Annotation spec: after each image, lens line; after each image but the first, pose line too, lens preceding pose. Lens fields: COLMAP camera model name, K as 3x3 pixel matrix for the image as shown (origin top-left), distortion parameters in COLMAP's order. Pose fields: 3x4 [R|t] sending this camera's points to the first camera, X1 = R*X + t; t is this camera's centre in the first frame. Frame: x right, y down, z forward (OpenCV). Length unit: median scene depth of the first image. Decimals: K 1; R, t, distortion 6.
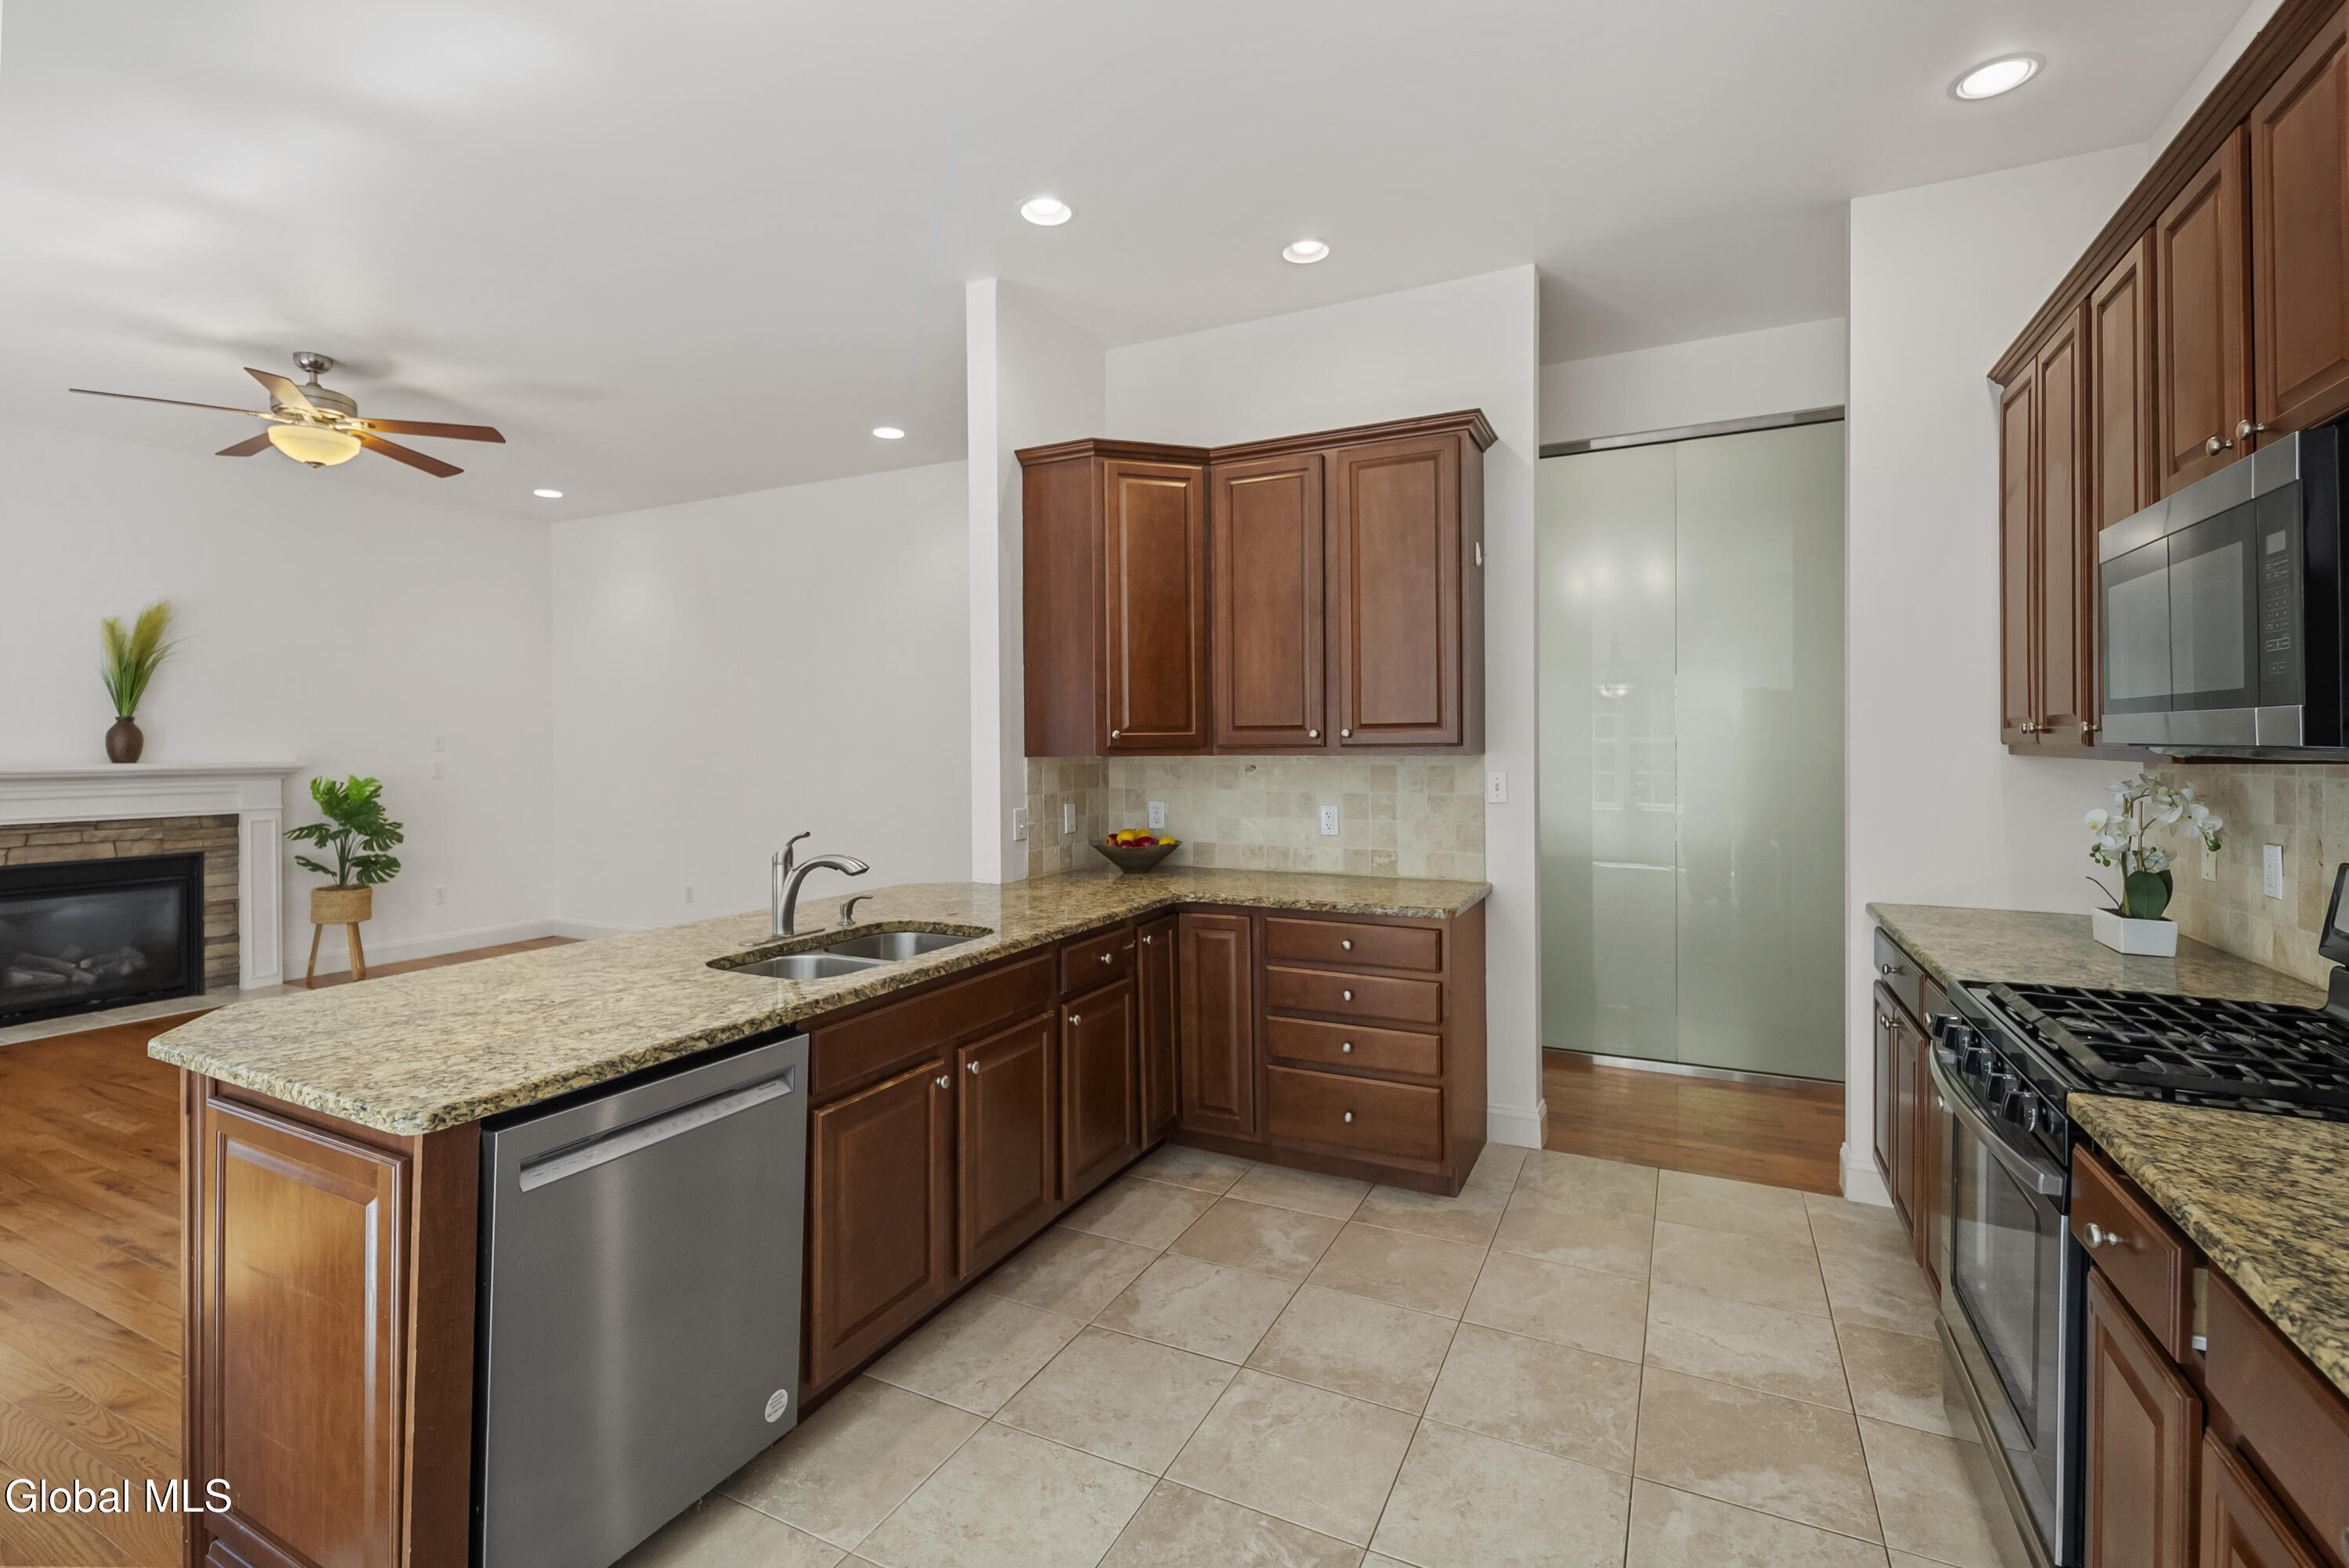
lens RADIAL K [[1045.7, 0, 1167.7], [0, 1045.7, 751.6], [0, 0, 1]] dist [0.006211, -0.003093]
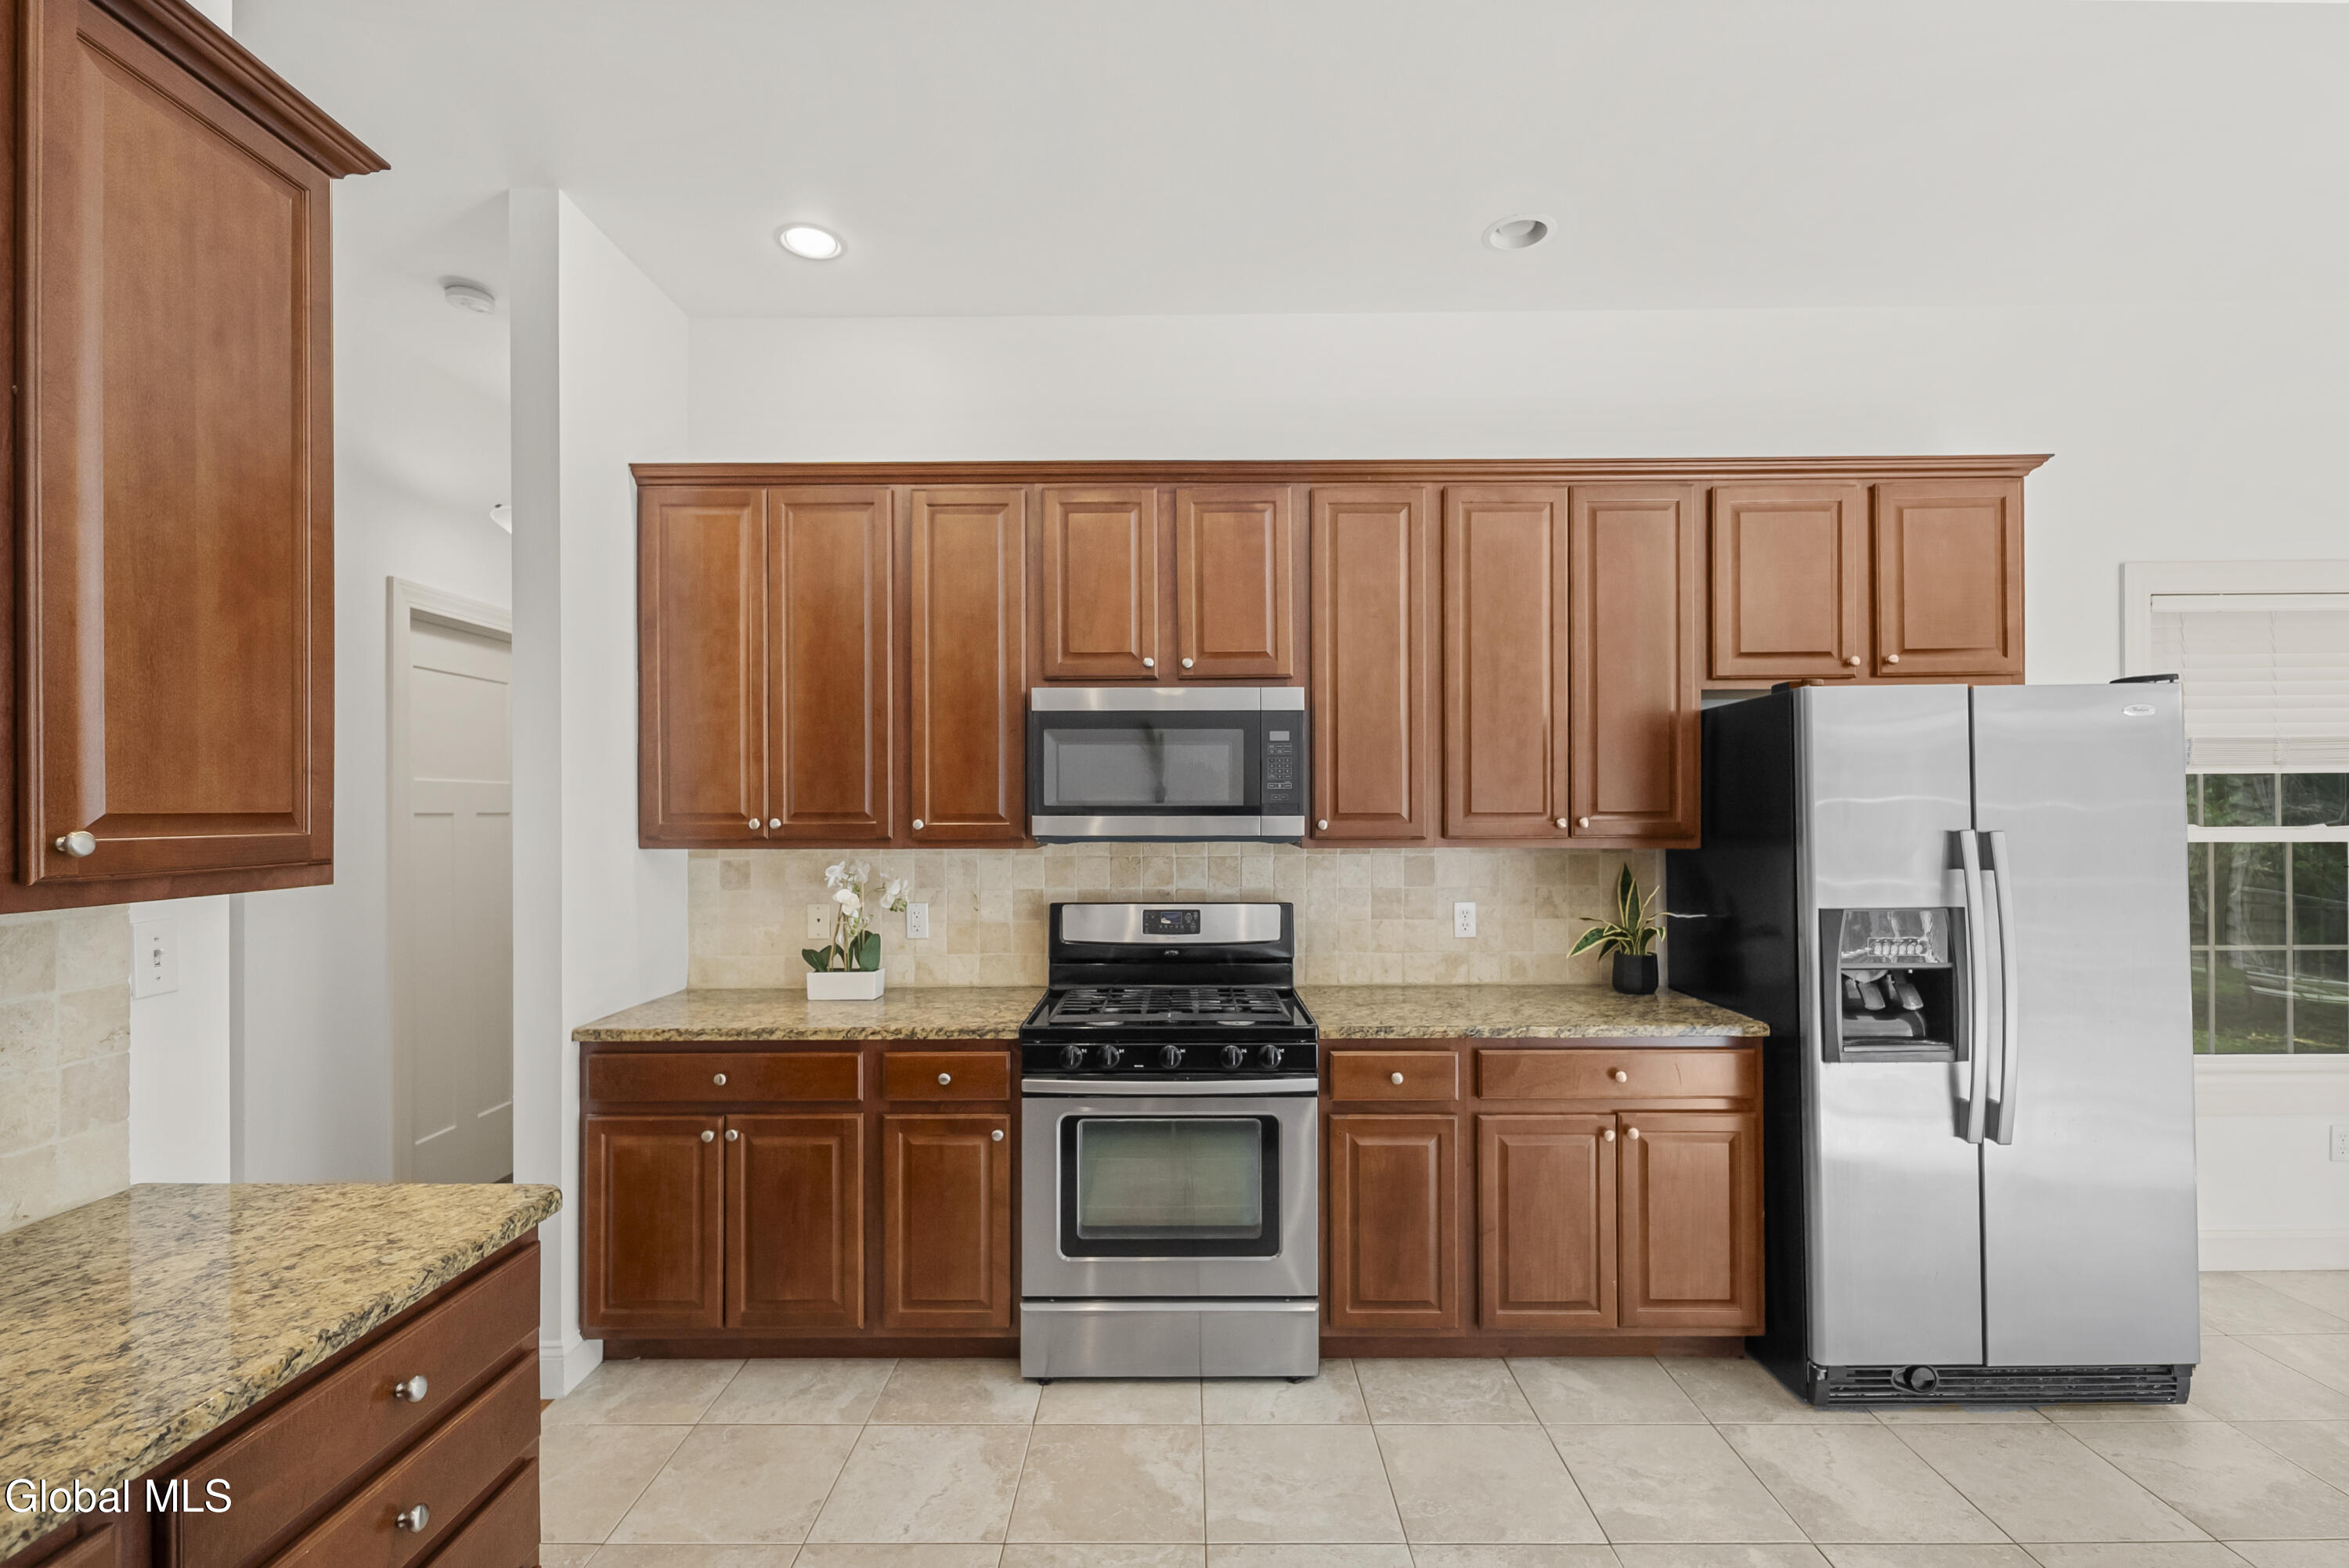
lens RADIAL K [[1045.7, 0, 1168.6], [0, 1045.7, 803.4], [0, 0, 1]] dist [0.006211, -0.003093]
pose [[-0.450154, 0.014191, 0.892838, -0.609198], [0.012202, 0.999878, -0.009740, -0.048055], [-0.892868, 0.006510, -0.450272, 1.886759]]
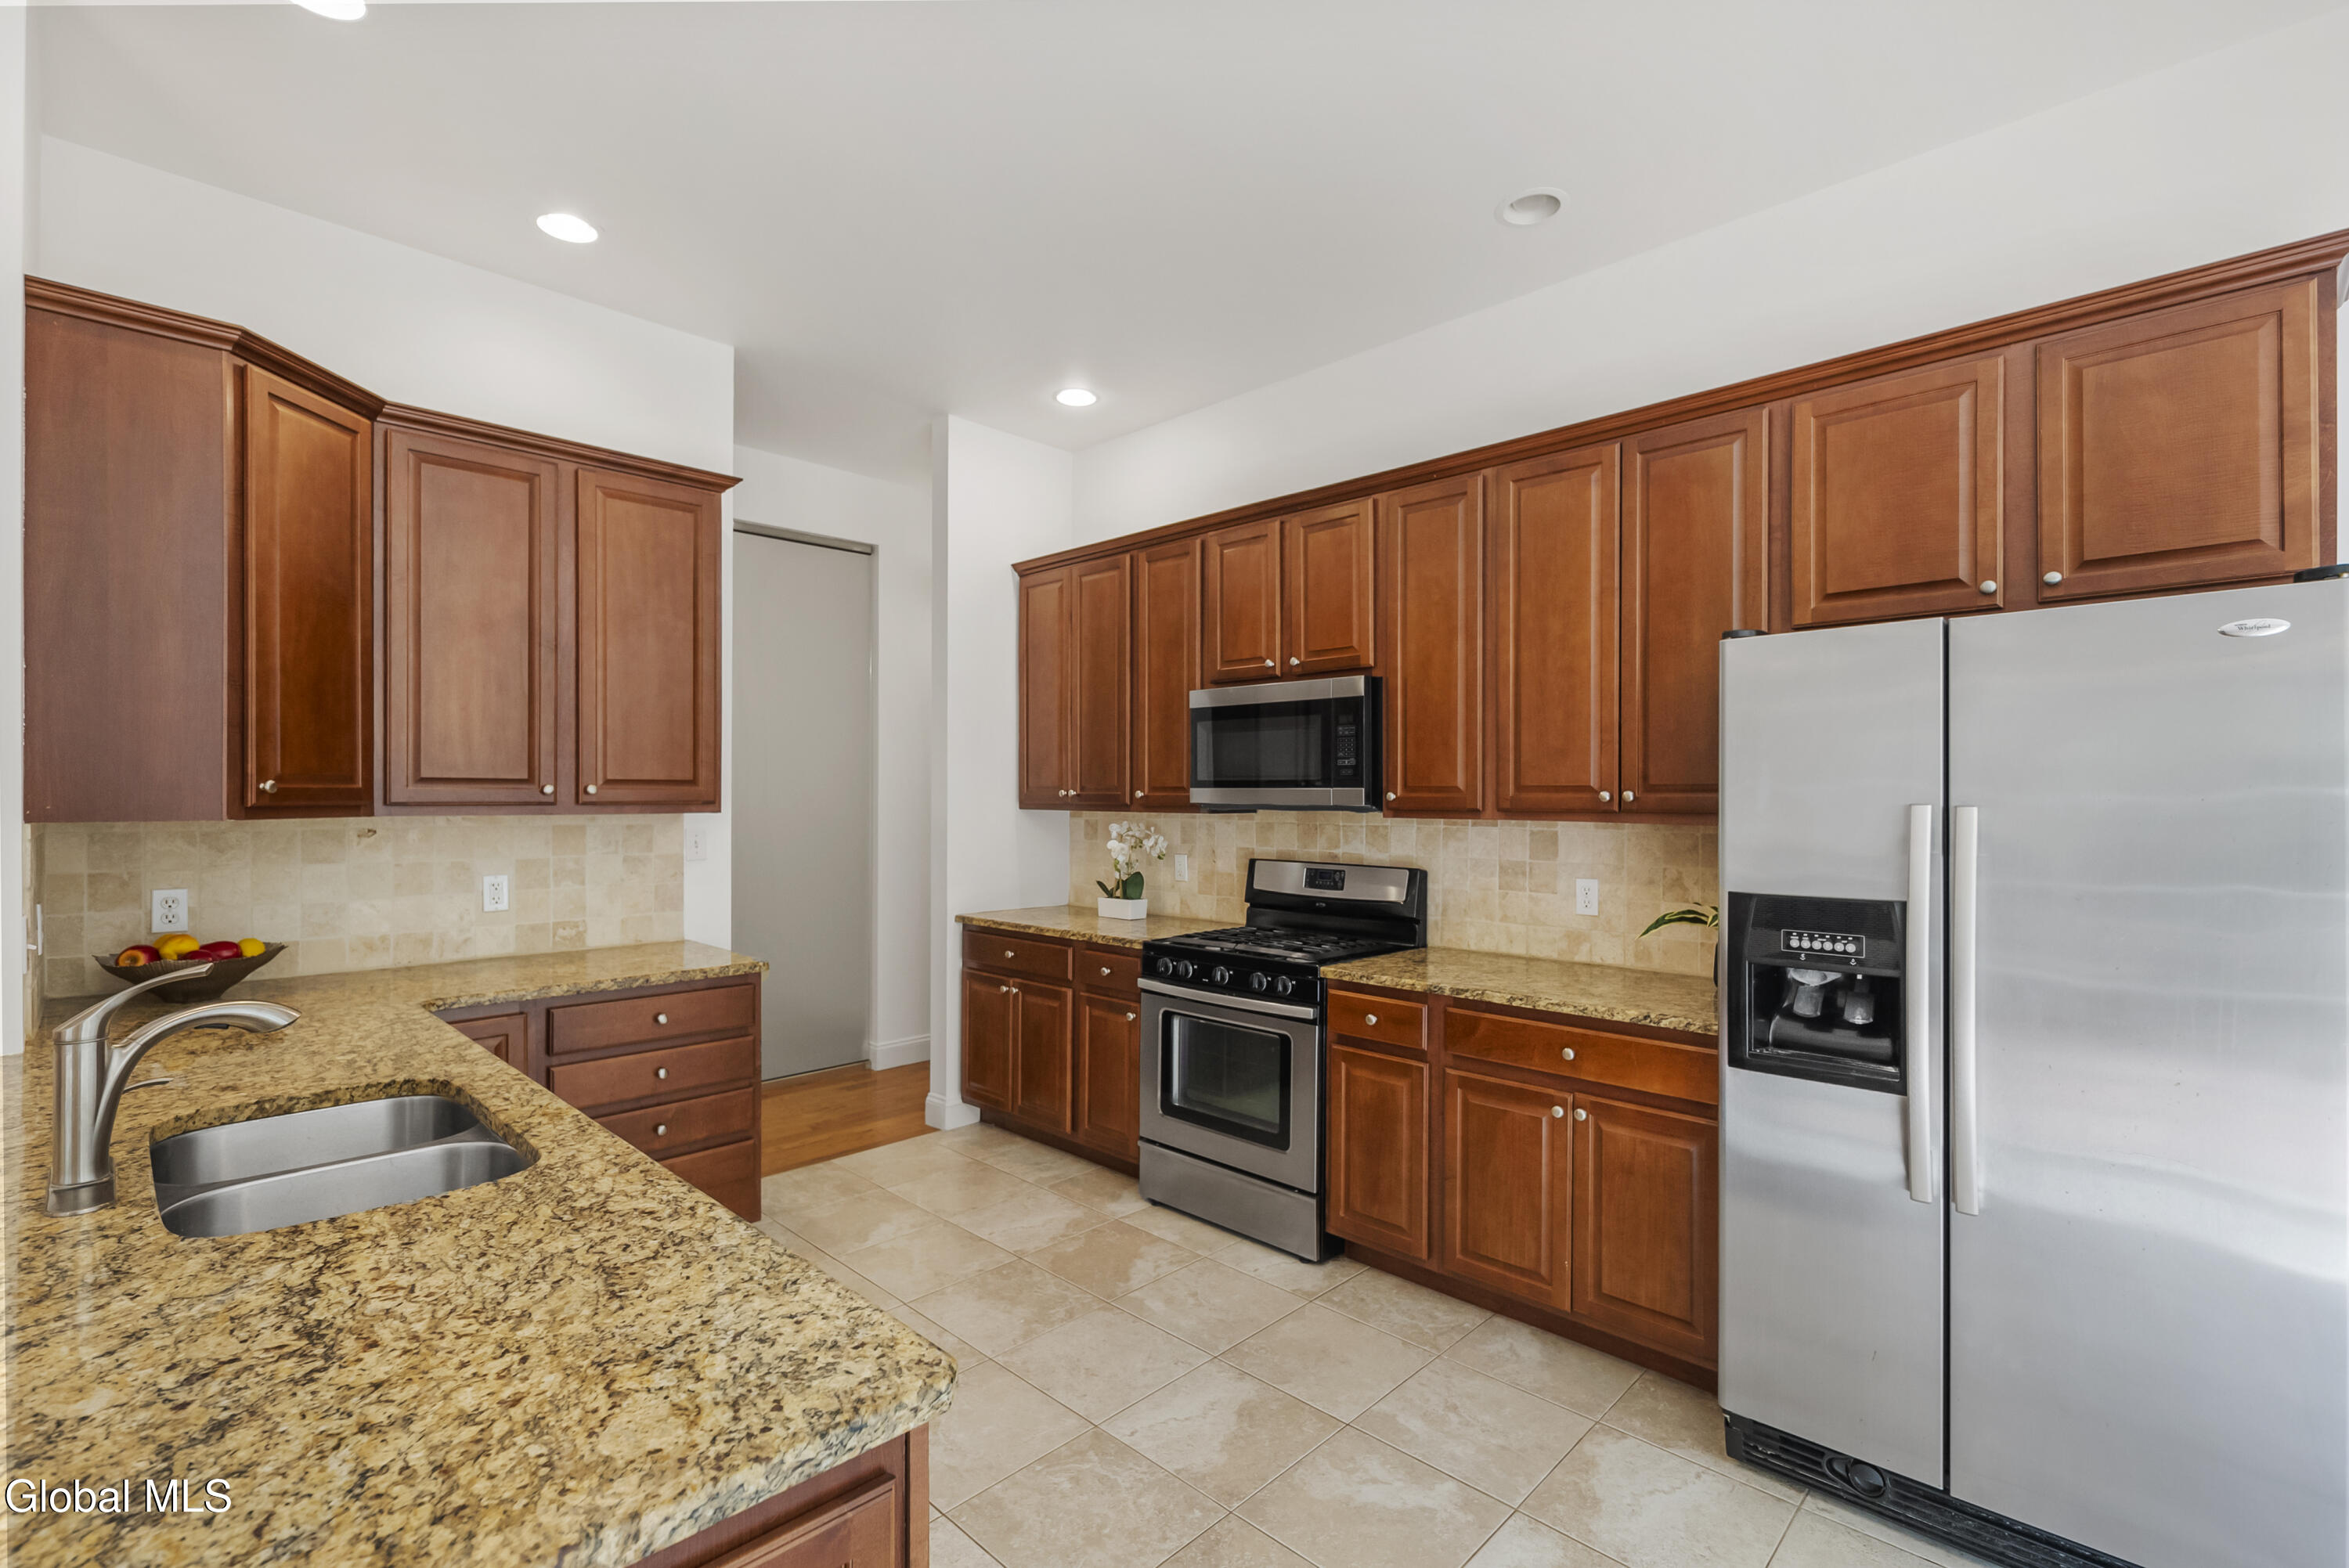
lens RADIAL K [[1045.7, 0, 1168.8], [0, 1045.7, 791.2], [0, 0, 1]] dist [0.006211, -0.003093]
pose [[0.298546, 0.010084, 0.954342, -1.183565], [0.001169, 0.999940, -0.010931, -0.012963], [-0.954394, 0.004379, 0.298517, 0.601206]]
